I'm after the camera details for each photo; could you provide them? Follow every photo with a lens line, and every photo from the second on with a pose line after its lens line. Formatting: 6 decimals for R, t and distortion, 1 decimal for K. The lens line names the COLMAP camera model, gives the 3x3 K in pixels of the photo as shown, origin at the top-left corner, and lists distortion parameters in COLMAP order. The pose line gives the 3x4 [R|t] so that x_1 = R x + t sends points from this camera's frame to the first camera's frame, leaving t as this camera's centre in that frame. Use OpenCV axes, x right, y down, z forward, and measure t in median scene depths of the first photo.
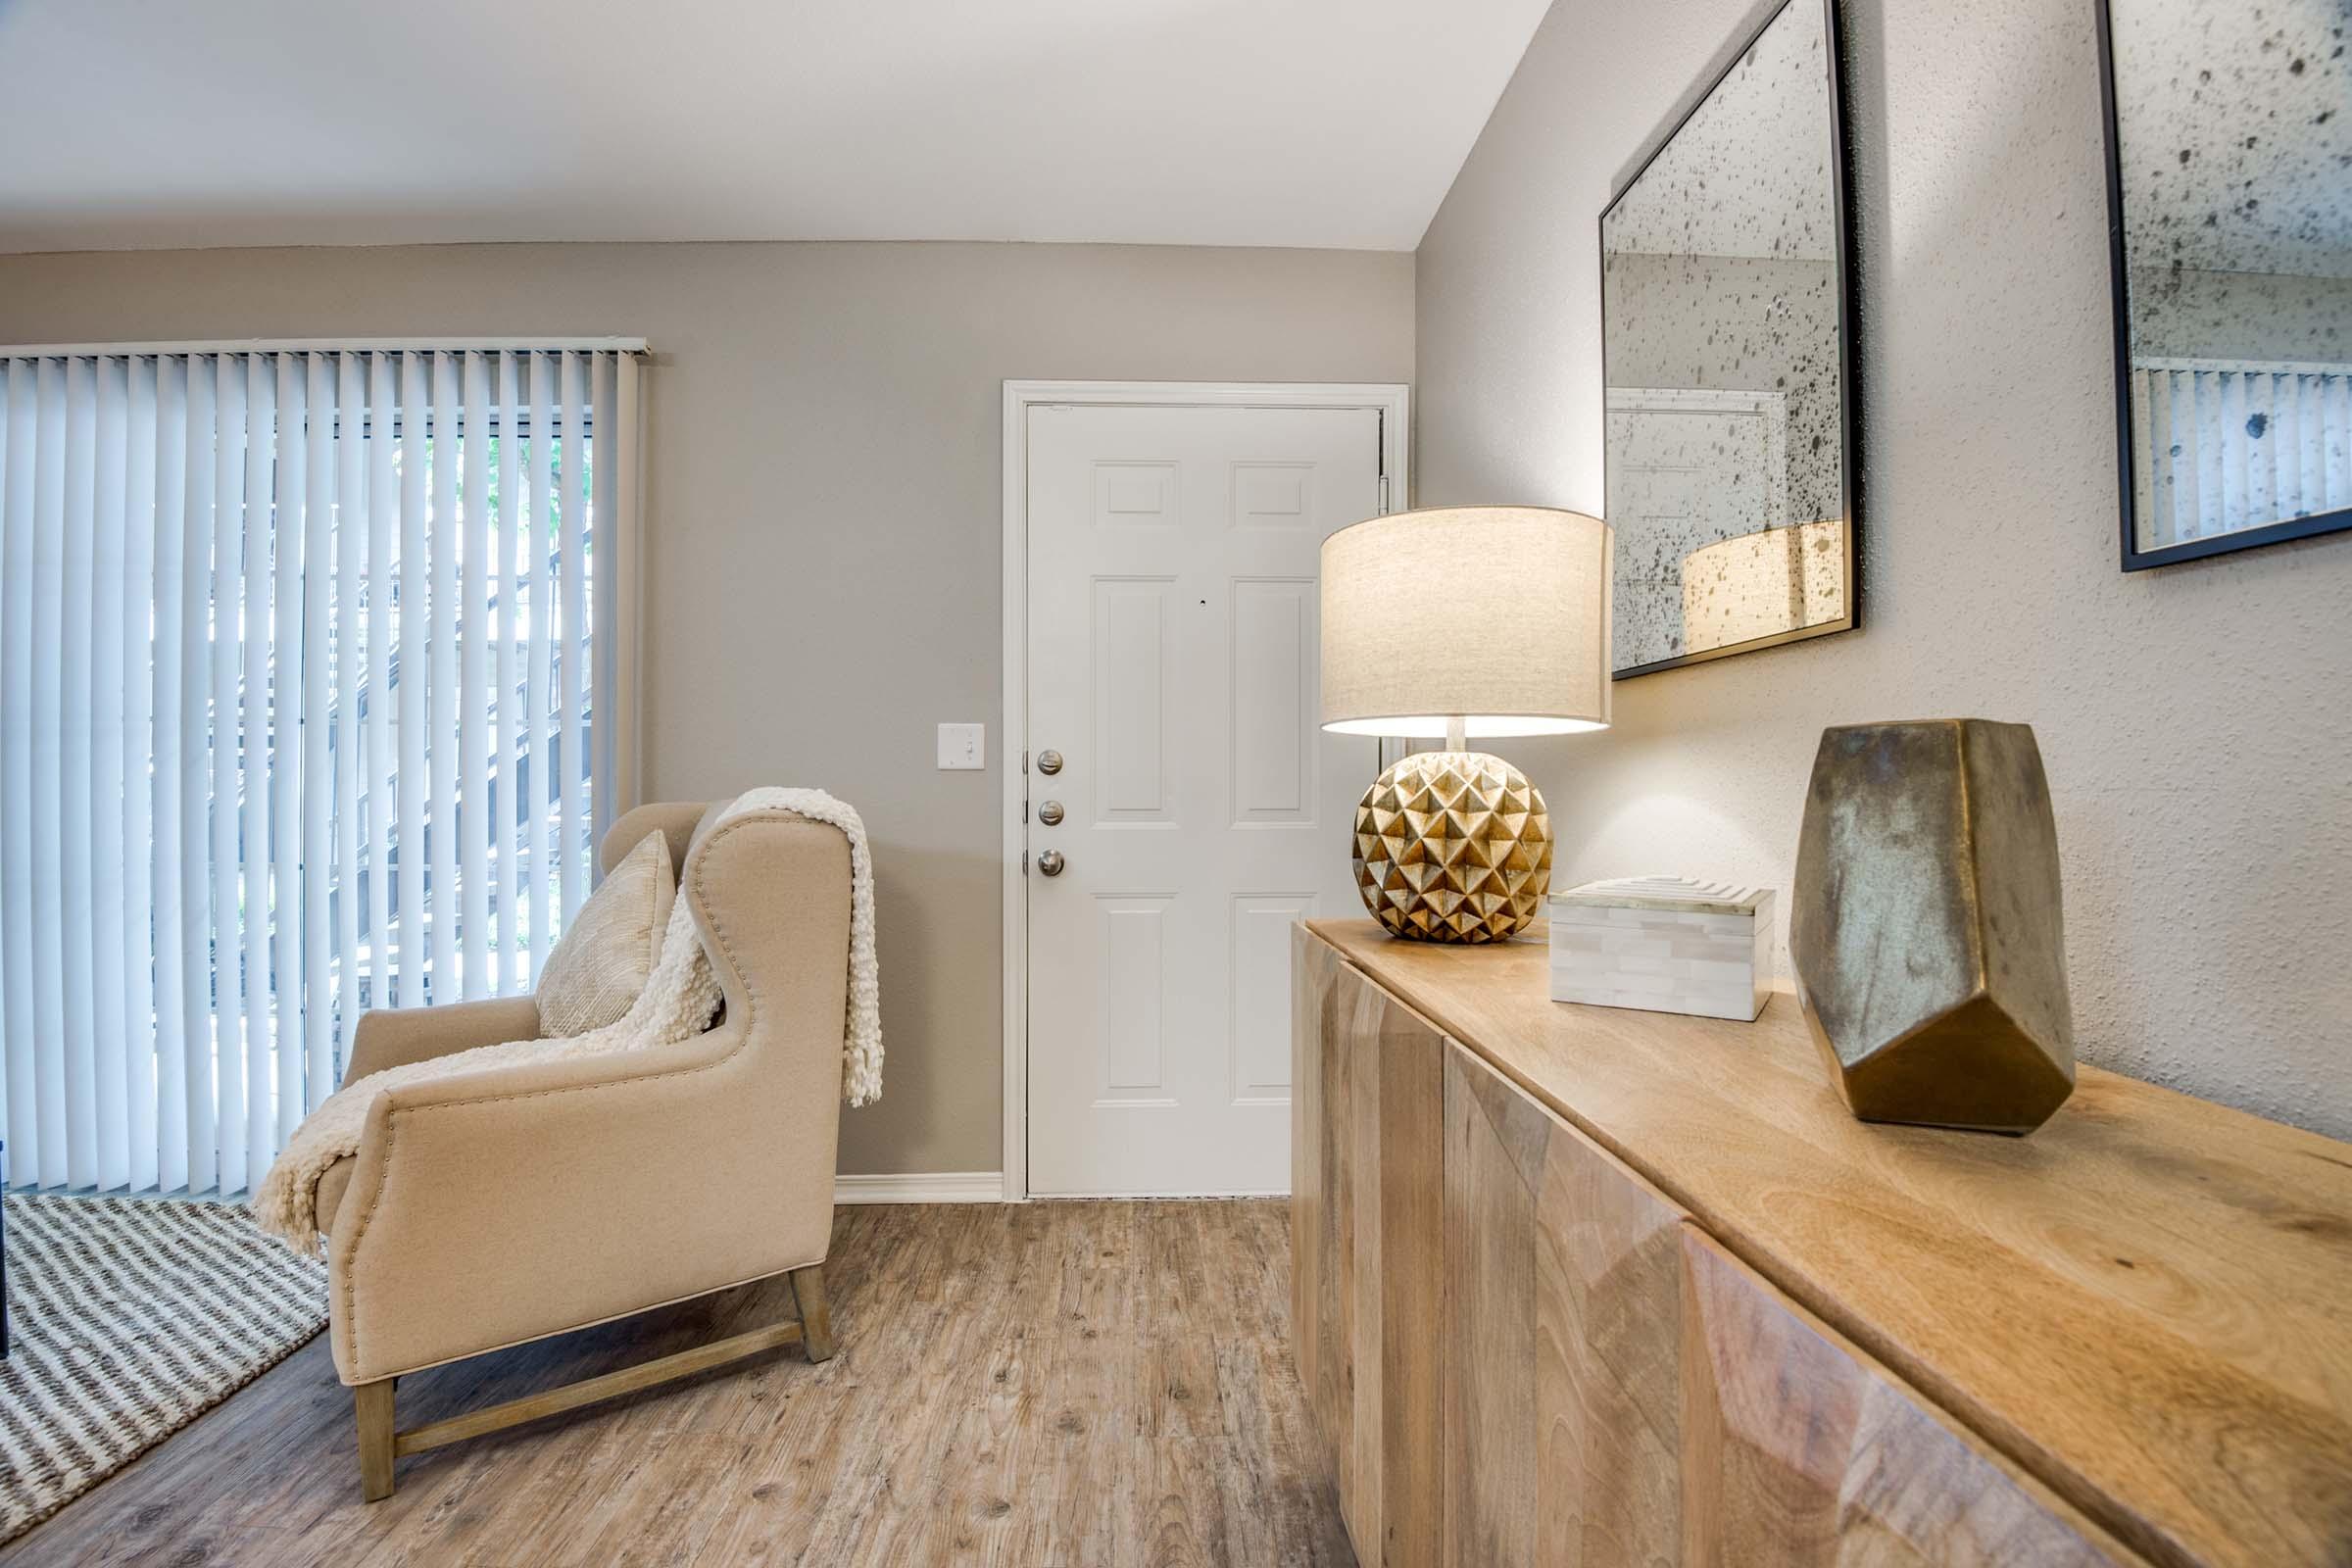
lens RADIAL K [[1084.1, 0, 1152.2], [0, 1084.1, 776.1], [0, 0, 1]] dist [-0.030381, -0.006922]
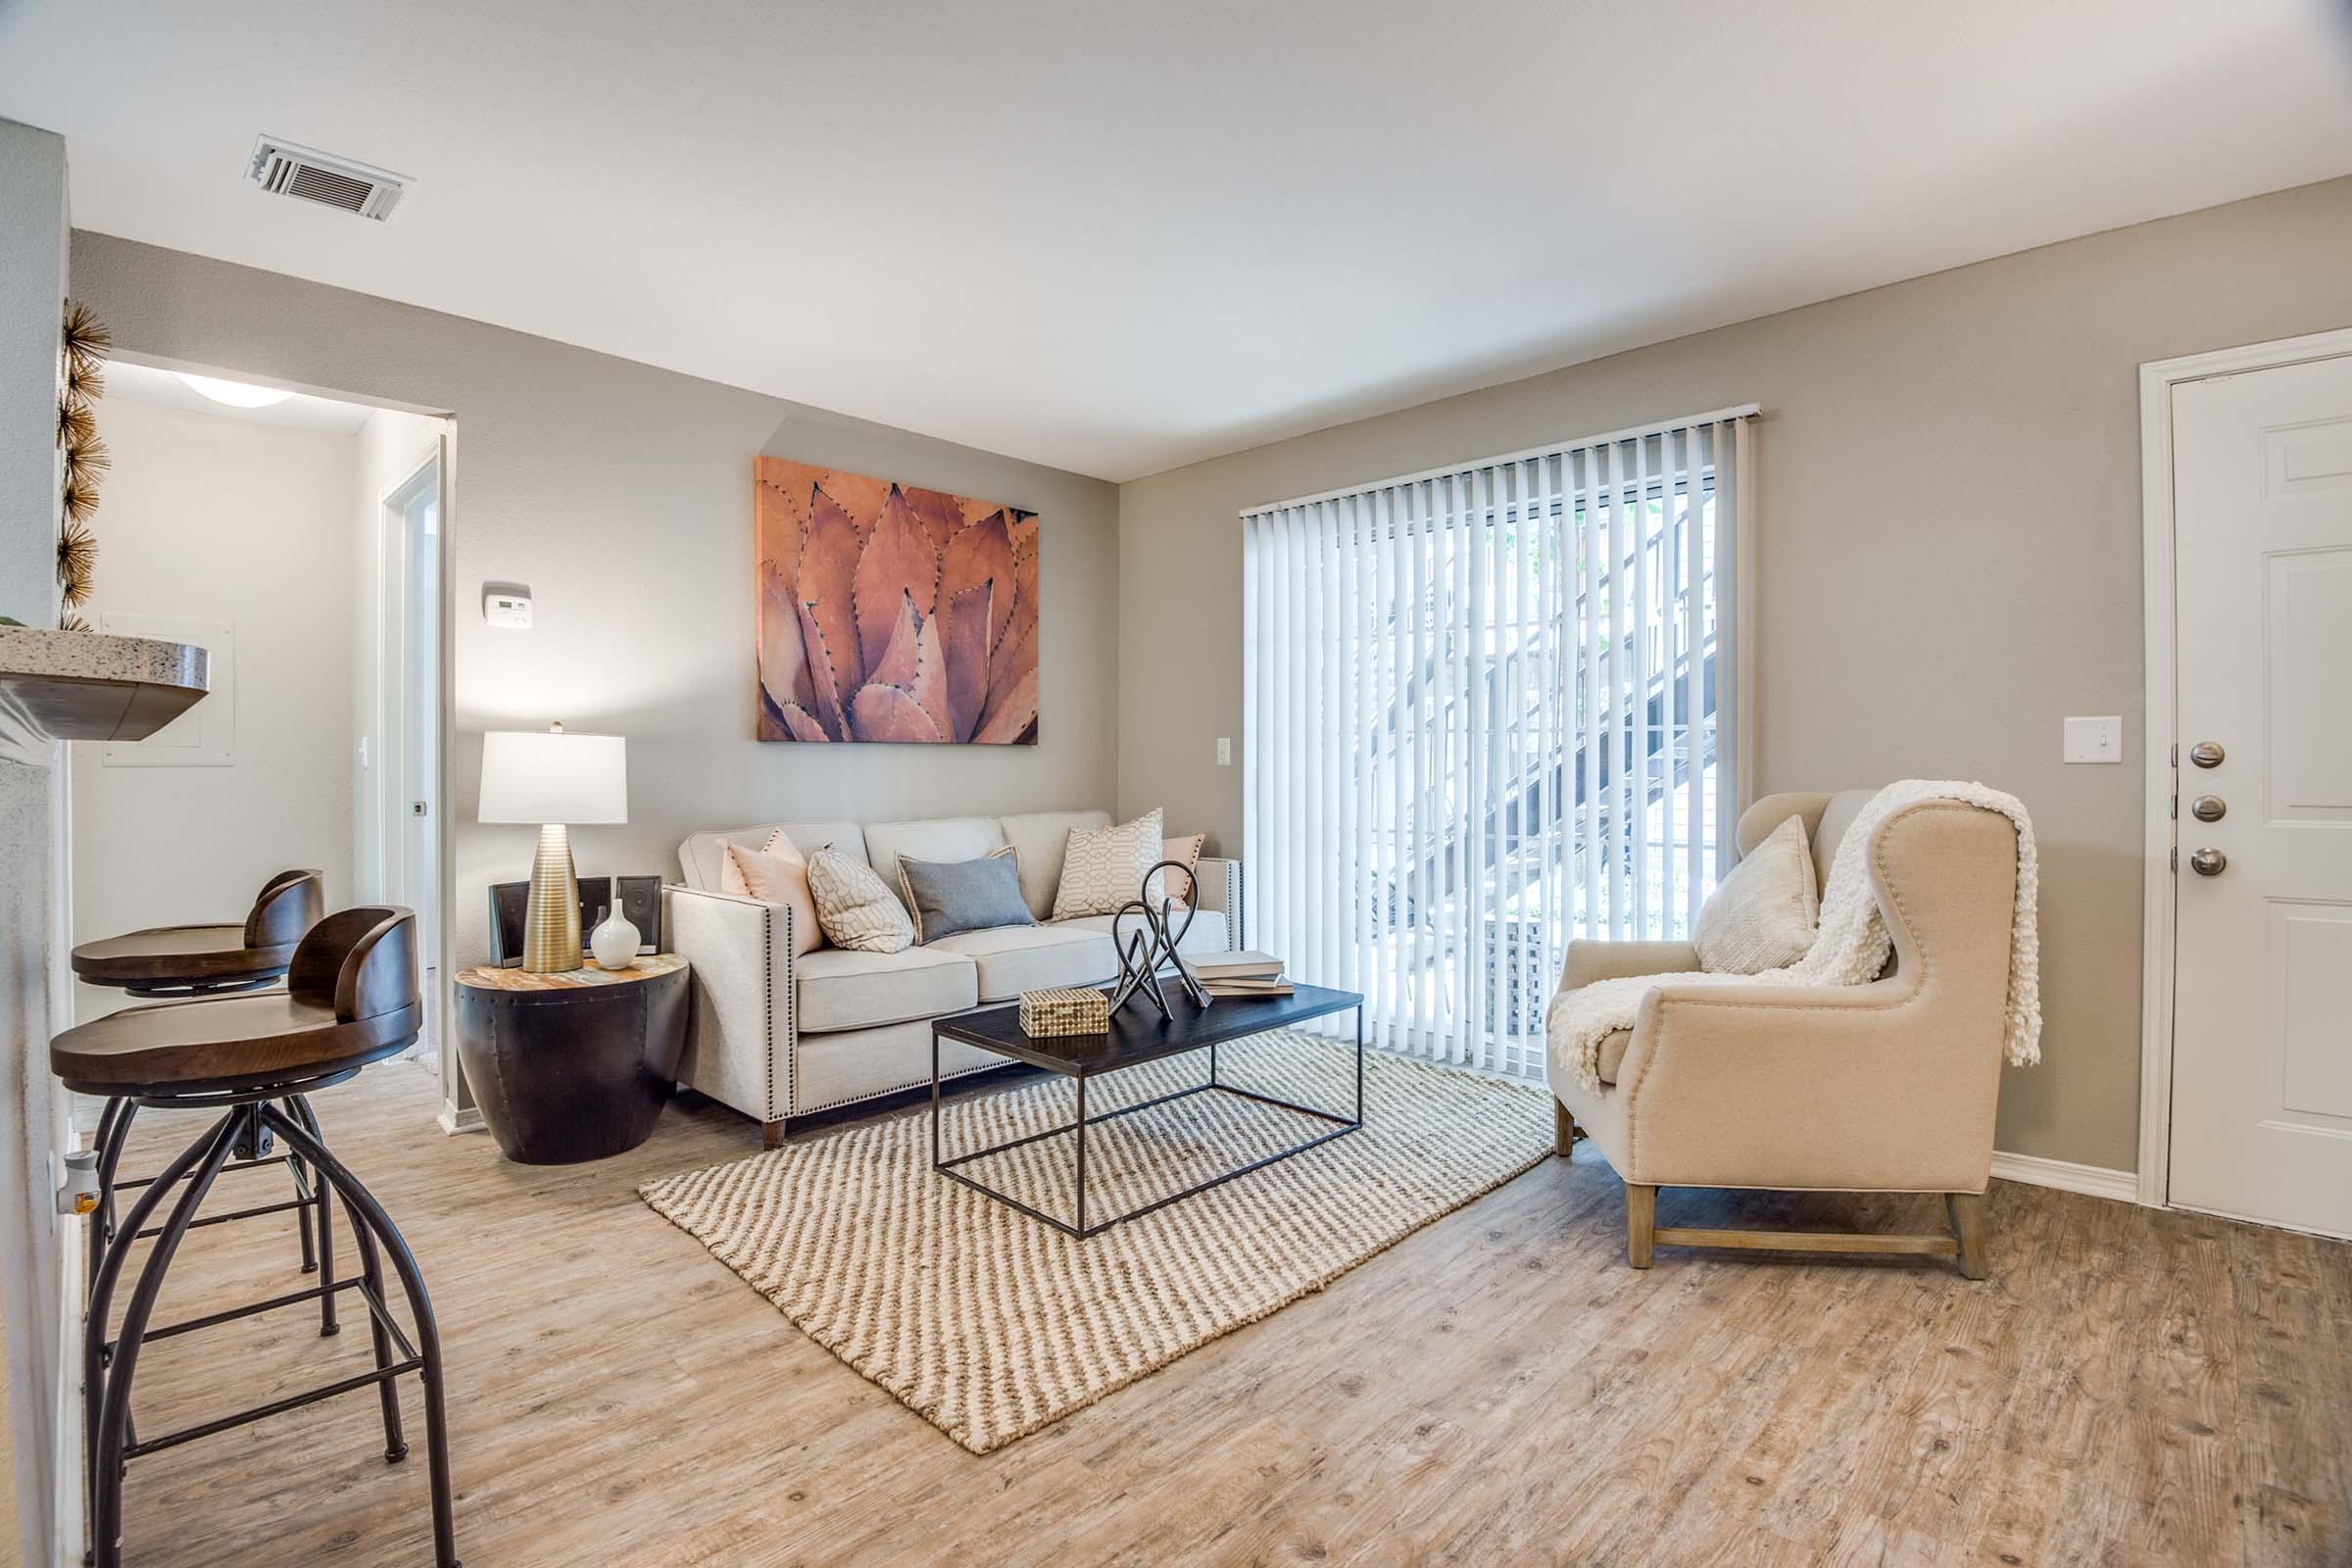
lens RADIAL K [[1084.1, 0, 1154.4], [0, 1084.1, 780.4], [0, 0, 1]] dist [-0.030381, -0.006922]
pose [[0.695245, 0.004235, -0.718760, -0.114191], [0.003343, 0.999953, 0.009125, -0.002706], [0.718765, -0.008747, 0.695198, -0.417752]]
